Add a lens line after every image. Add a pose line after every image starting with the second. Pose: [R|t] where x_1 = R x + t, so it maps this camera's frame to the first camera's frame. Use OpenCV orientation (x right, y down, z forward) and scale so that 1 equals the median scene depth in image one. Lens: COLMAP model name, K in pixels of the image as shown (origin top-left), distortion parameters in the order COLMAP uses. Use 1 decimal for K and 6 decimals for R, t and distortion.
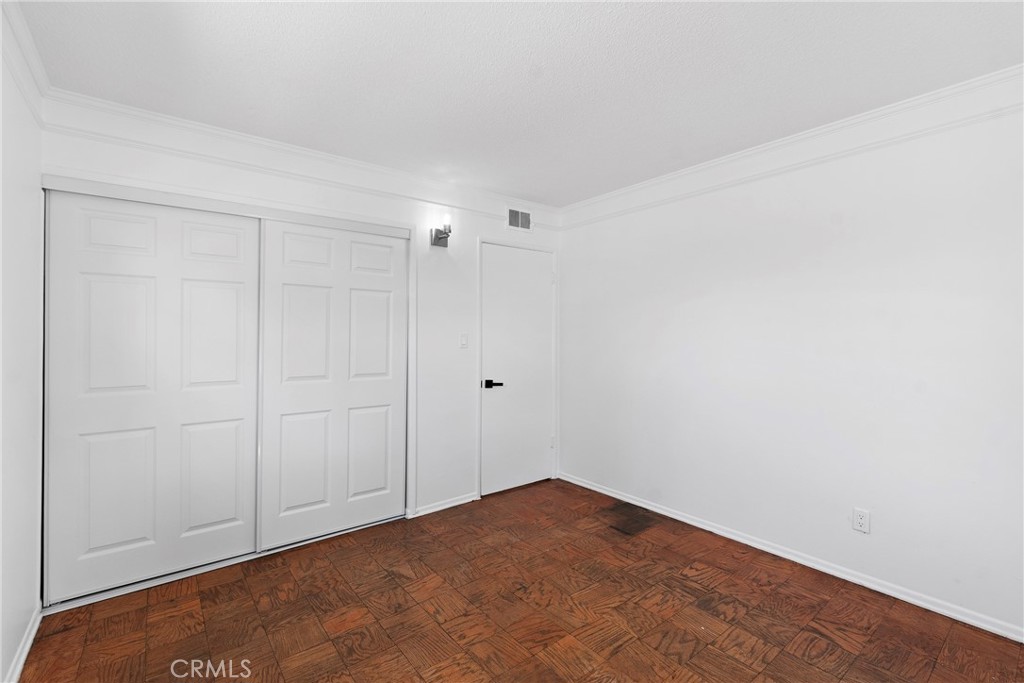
lens RADIAL K [[453.1, 0, 517.7], [0, 453.1, 335.8], [0, 0, 1]] dist [0.000482, -0.000097]
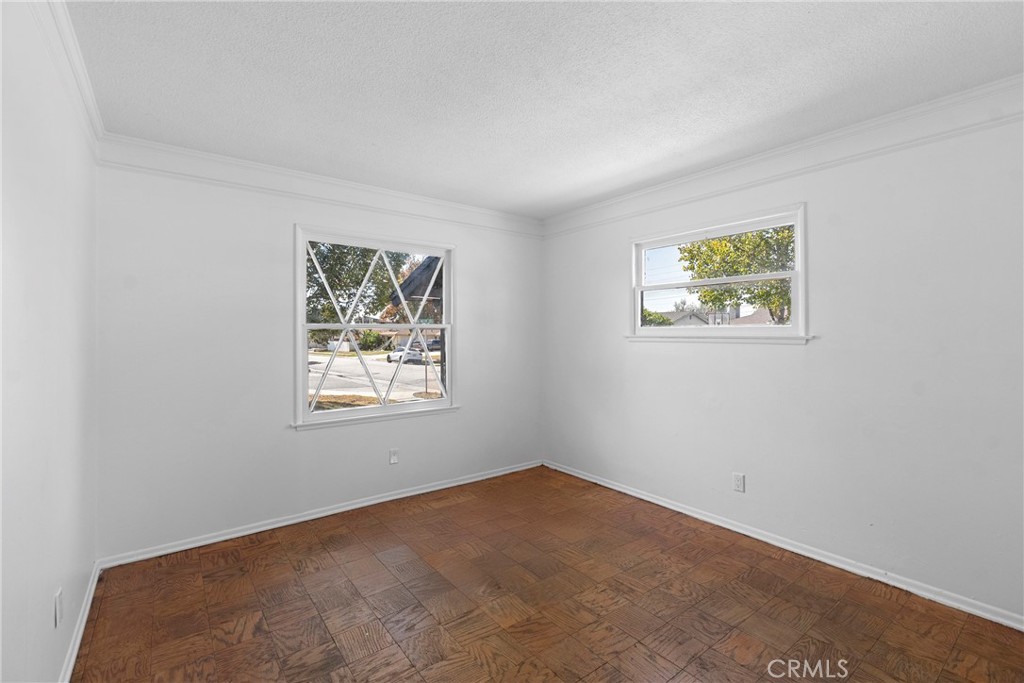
lens RADIAL K [[453.1, 0, 517.7], [0, 453.1, 335.8], [0, 0, 1]] dist [0.000482, -0.000097]
pose [[-0.999883, 0.001423, 0.015240, 0.067024], [0.001471, 0.999994, 0.003115, -0.003493], [-0.015235, 0.003137, -0.999879, 2.001961]]
